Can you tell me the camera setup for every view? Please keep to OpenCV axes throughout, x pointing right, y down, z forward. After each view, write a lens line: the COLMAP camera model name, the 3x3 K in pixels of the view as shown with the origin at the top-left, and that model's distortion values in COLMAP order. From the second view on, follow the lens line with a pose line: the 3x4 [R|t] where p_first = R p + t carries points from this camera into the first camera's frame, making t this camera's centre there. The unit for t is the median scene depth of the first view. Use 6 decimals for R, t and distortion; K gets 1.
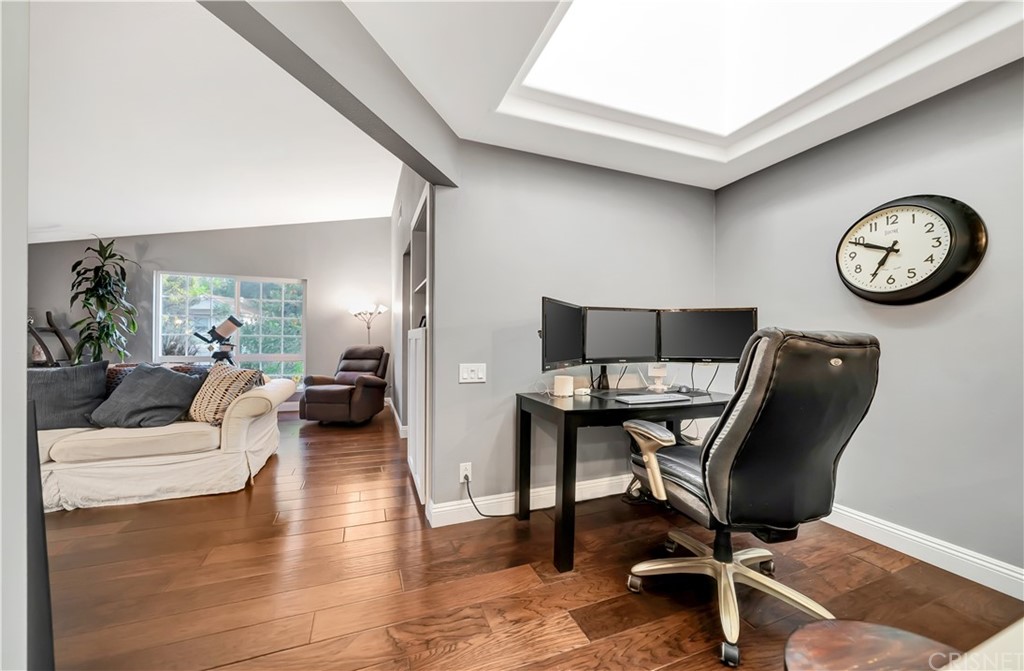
lens RADIAL K [[382.4, 0, 512.7], [0, 382.4, 339.7], [0, 0, 1]] dist [-0.009581, -0.000132]
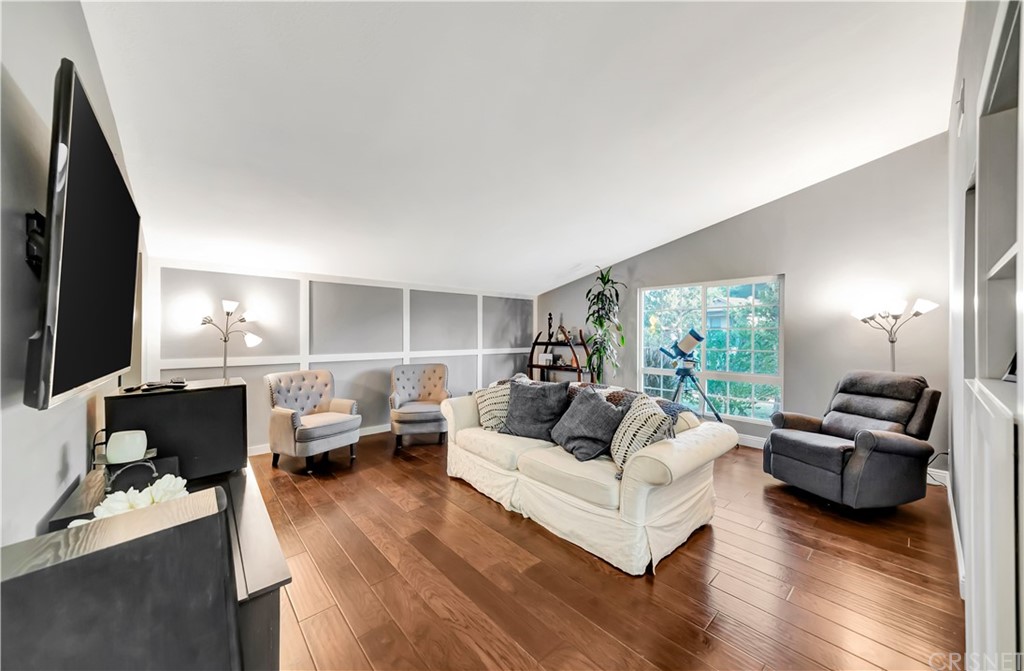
lens RADIAL K [[382.4, 0, 513.5], [0, 382.4, 334.1], [0, 0, 1]] dist [-0.009581, -0.000132]
pose [[0.357747, -0.012770, -0.933731, -0.052154], [0.011604, 0.999890, -0.009229, -0.048940], [0.933746, -0.007533, 0.357856, 0.291993]]
